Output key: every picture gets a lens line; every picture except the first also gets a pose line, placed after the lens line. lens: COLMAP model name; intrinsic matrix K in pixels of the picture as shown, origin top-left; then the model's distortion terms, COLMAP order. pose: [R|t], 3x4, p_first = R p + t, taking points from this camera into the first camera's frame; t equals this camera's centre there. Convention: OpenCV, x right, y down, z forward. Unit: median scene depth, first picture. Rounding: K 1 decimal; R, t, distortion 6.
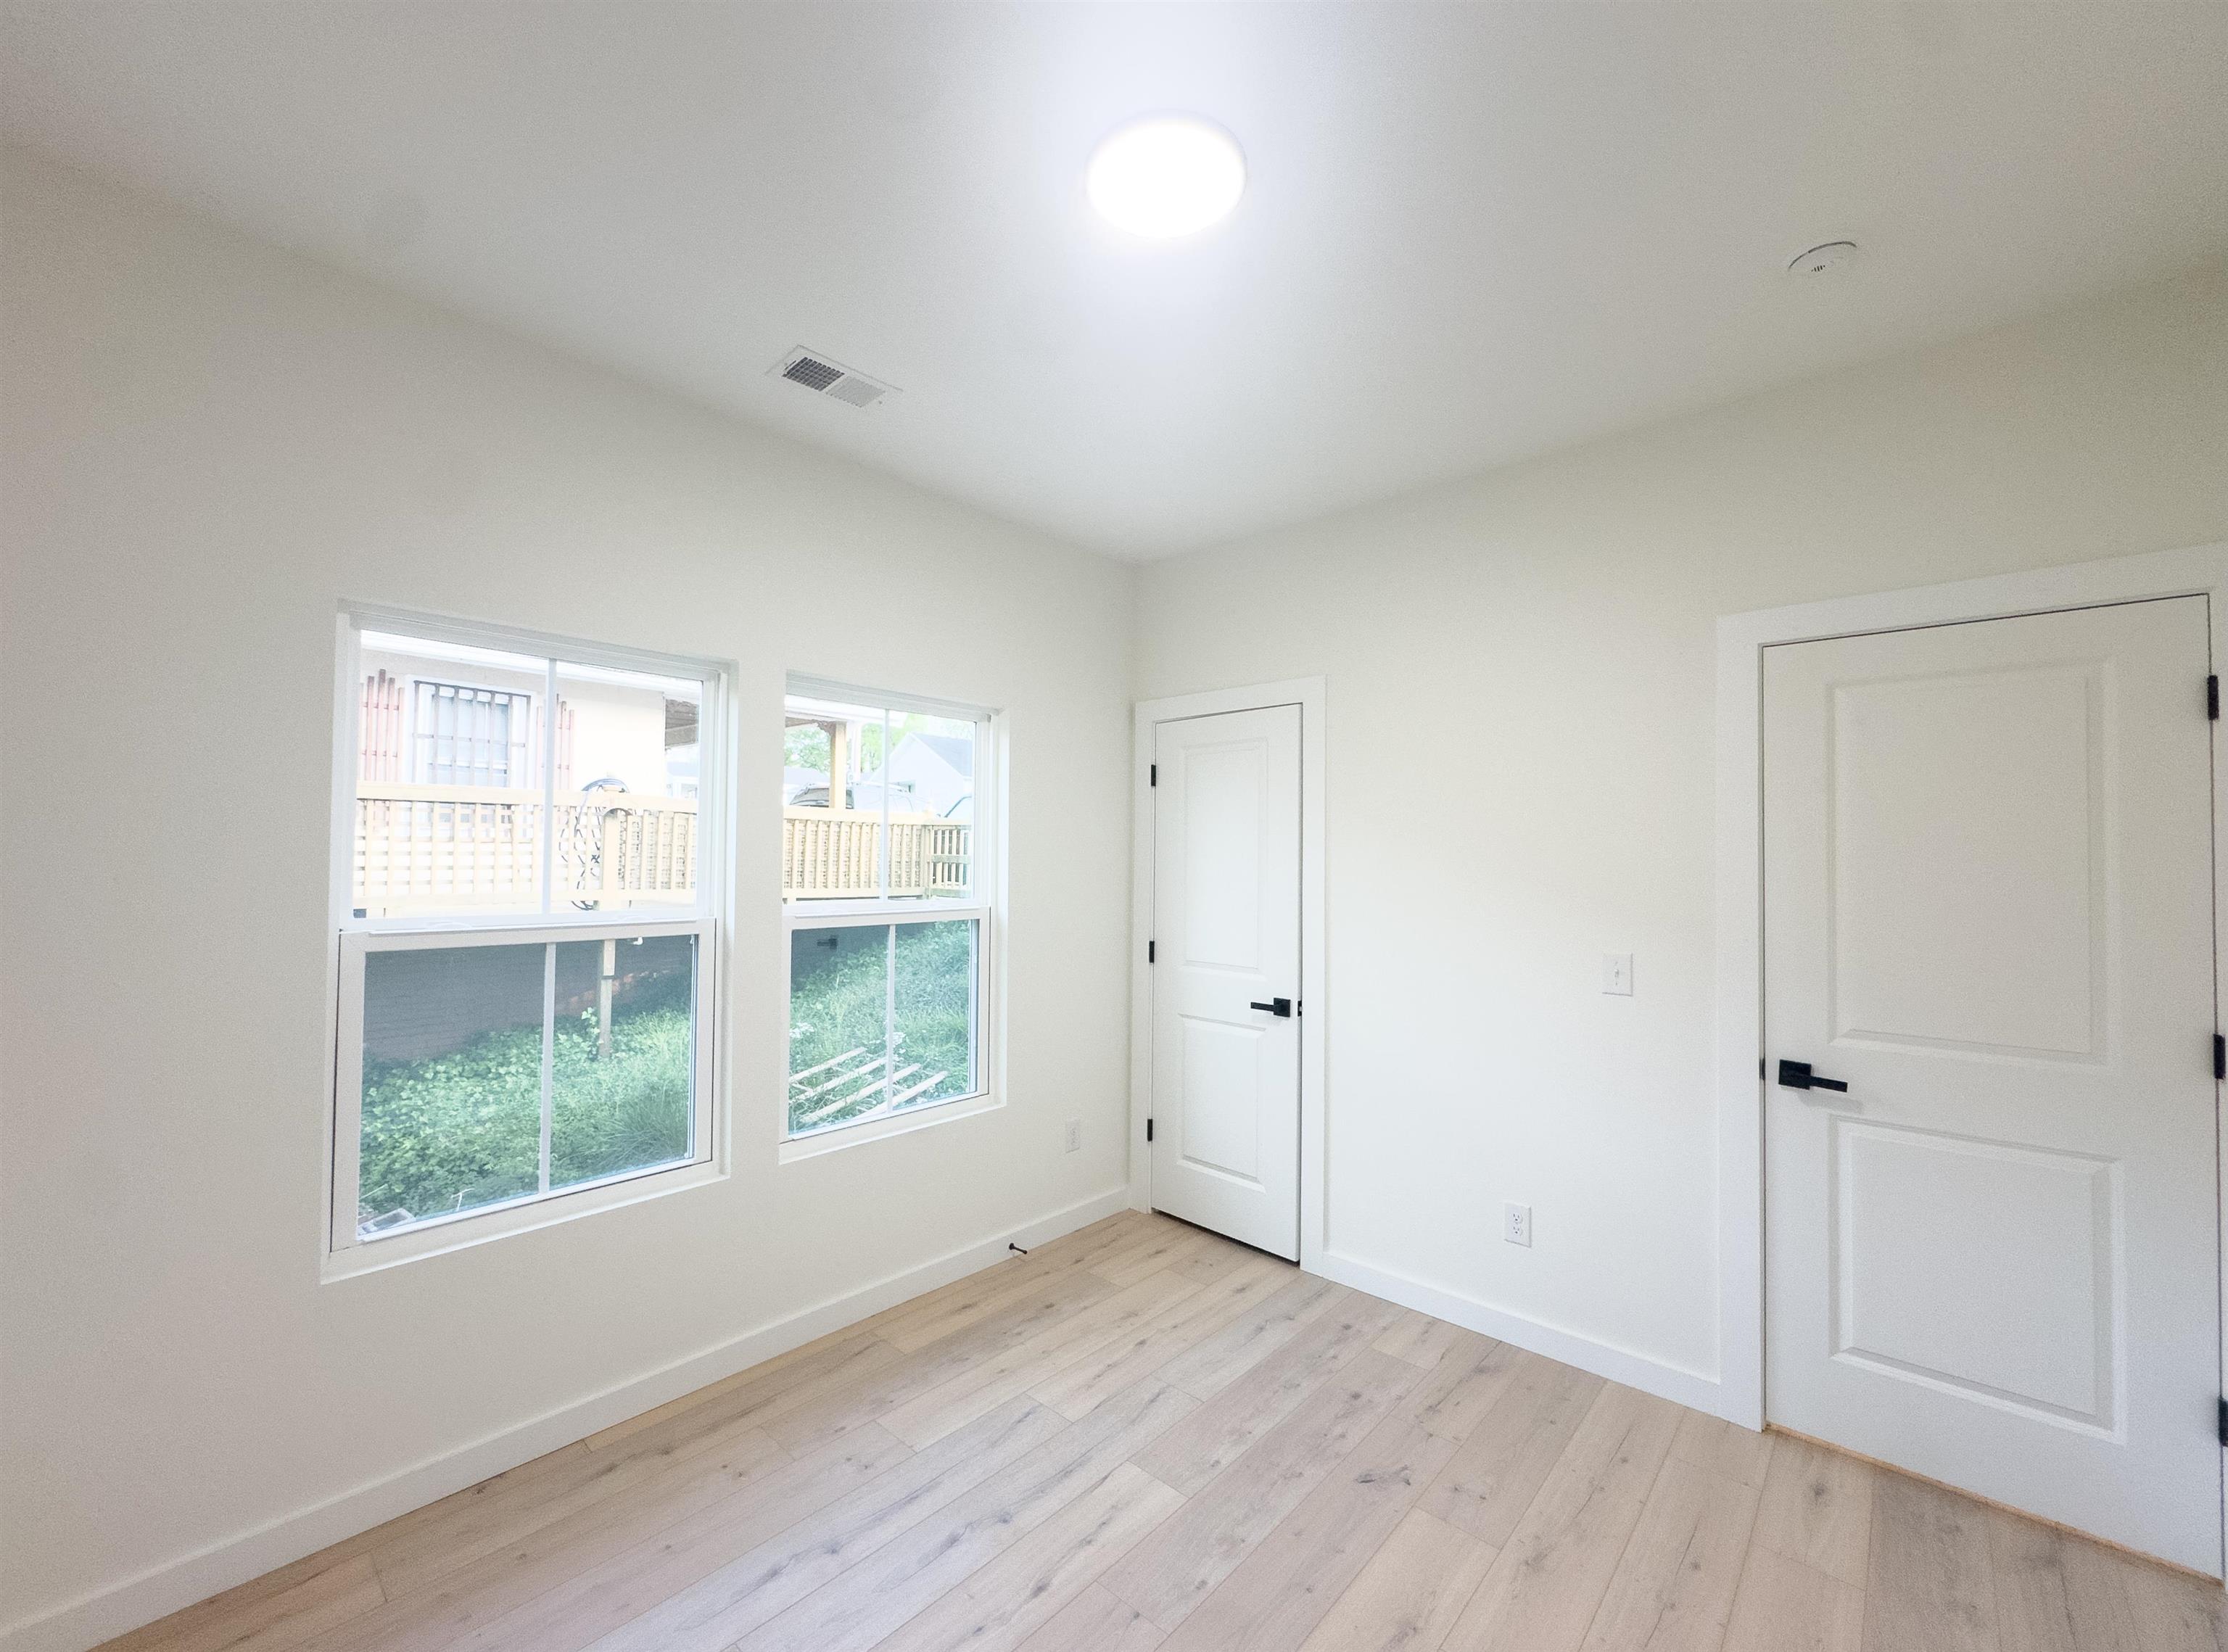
lens RADIAL K [[894.1, 0, 1110.2], [0, 894.1, 839.5], [0, 0, 1]] dist [-0.001724, -0.000304]
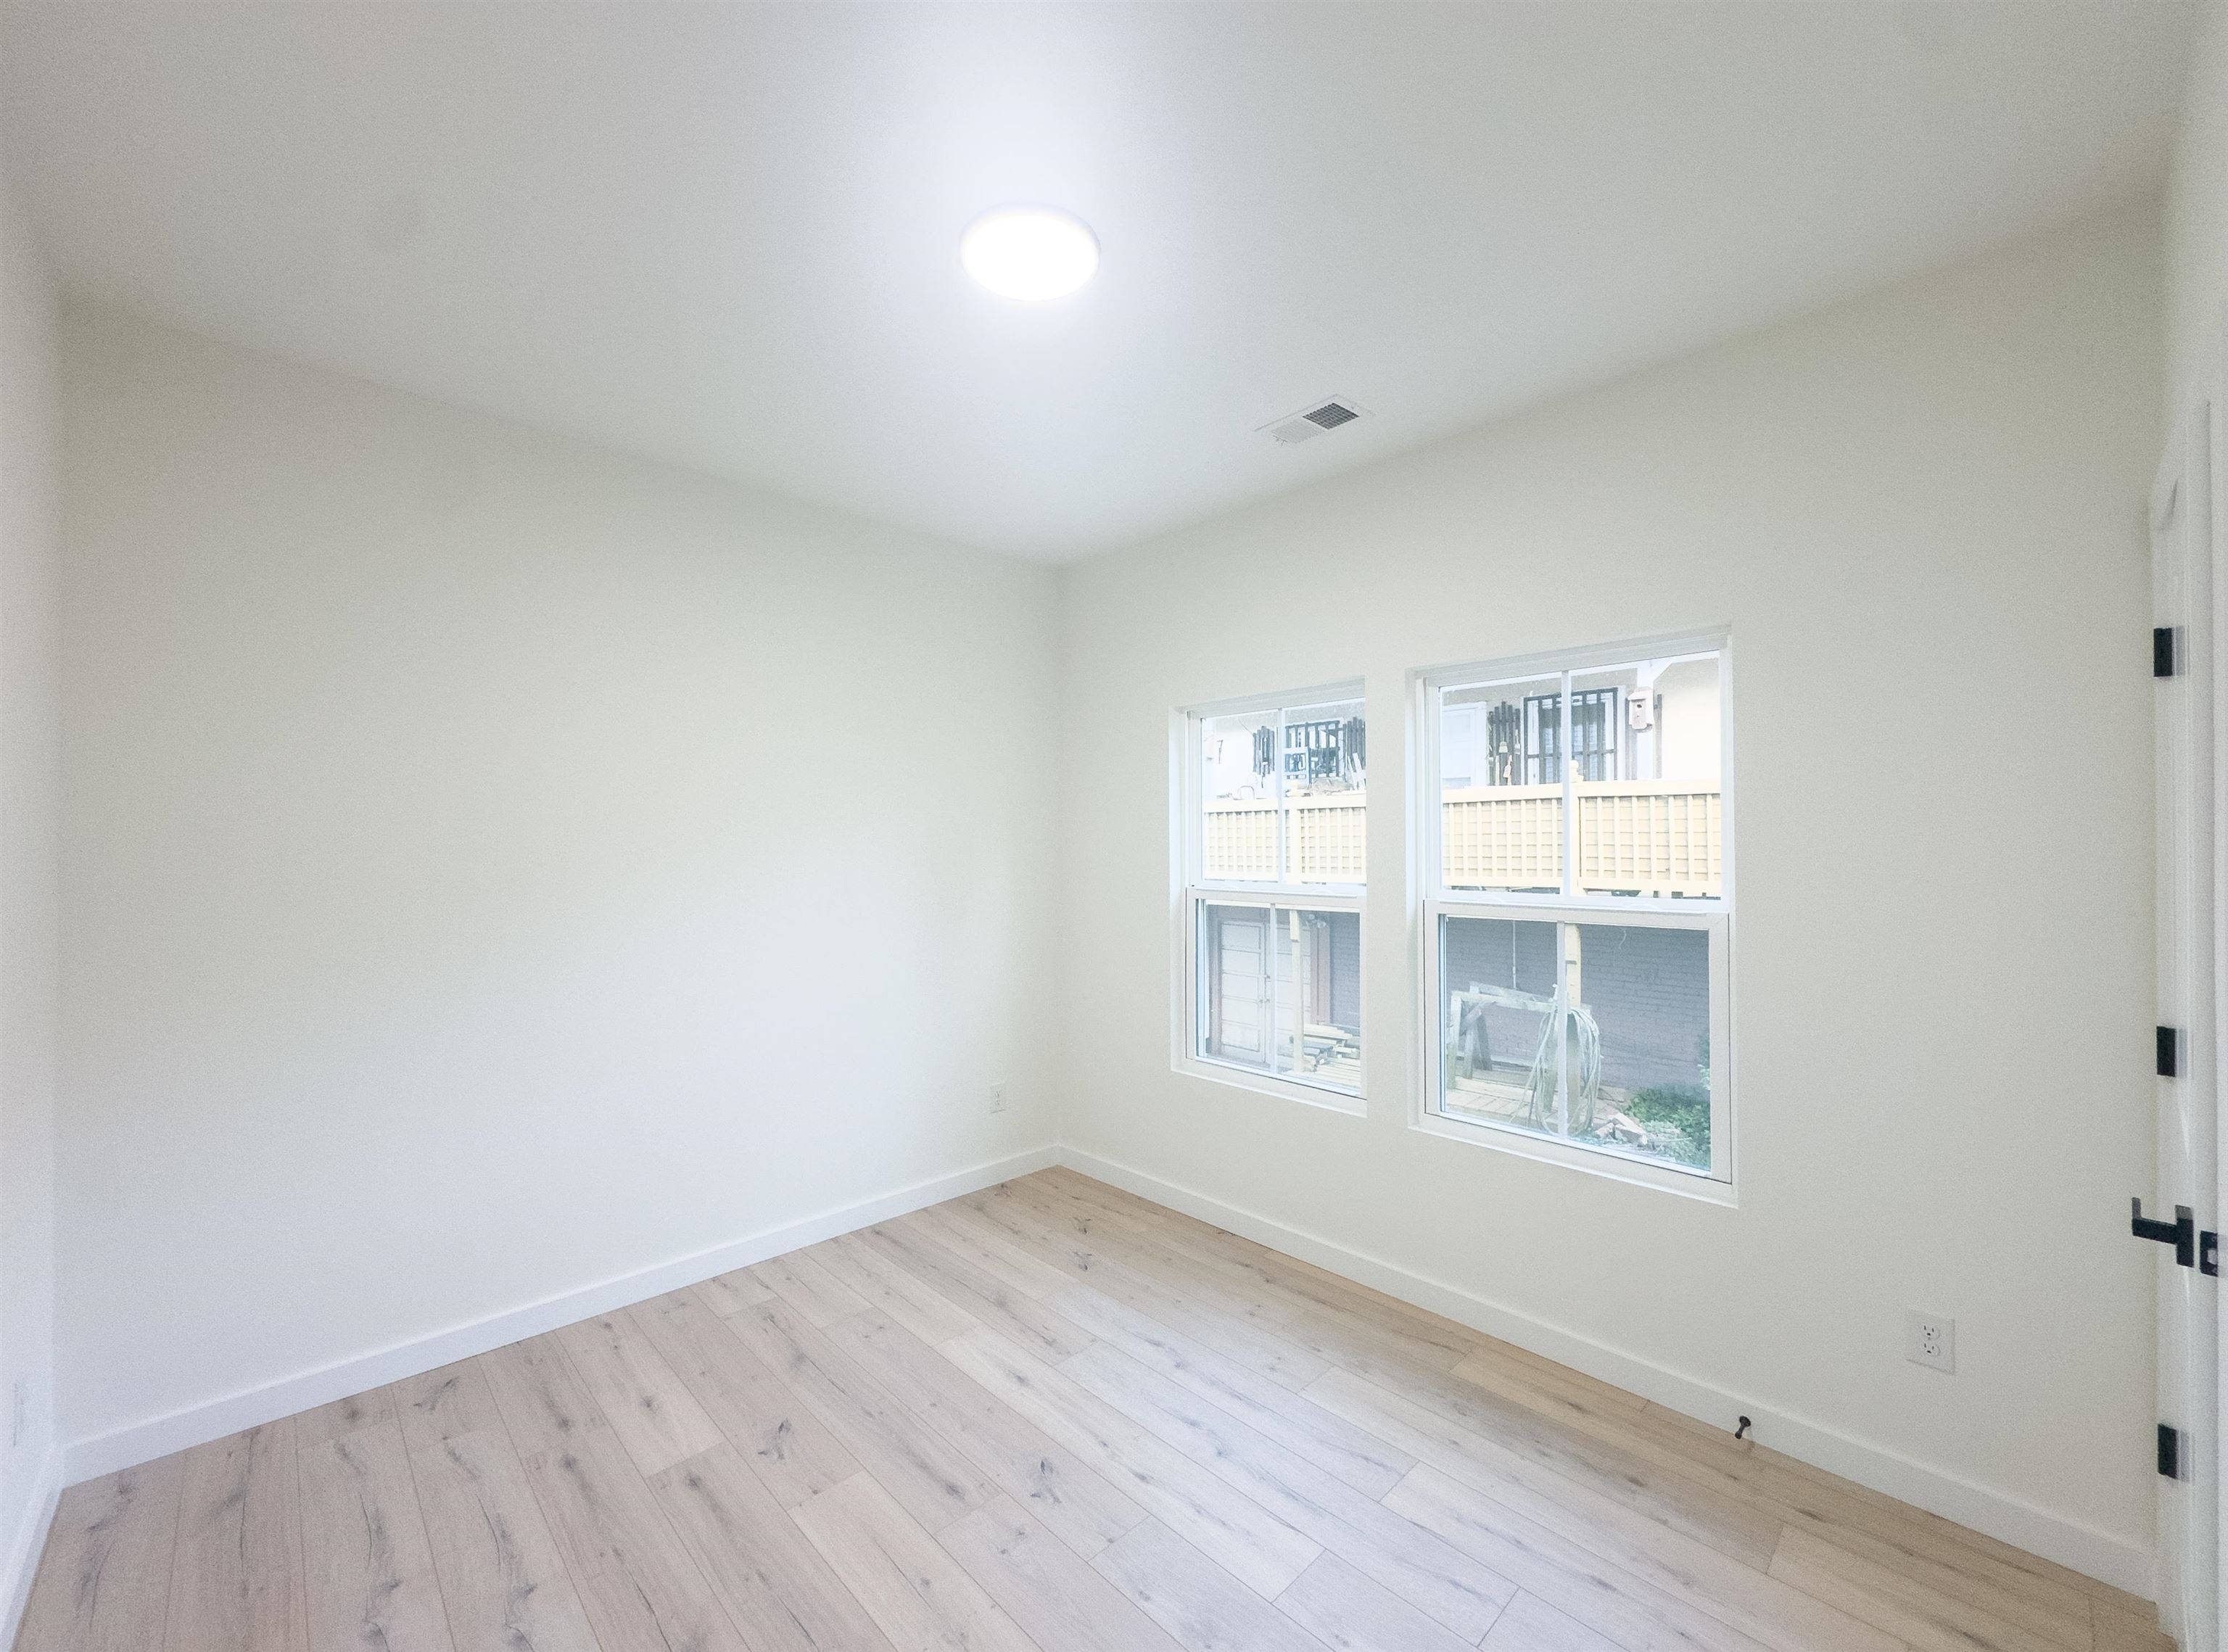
lens RADIAL K [[894.1, 0, 1110.2], [0, 894.1, 839.5], [0, 0, 1]] dist [-0.001724, -0.000304]
pose [[-0.071830, -0.012291, -0.997341, 0.897270], [0.026541, 0.999546, -0.014230, 0.020958], [0.997064, -0.027493, -0.071471, 0.873426]]
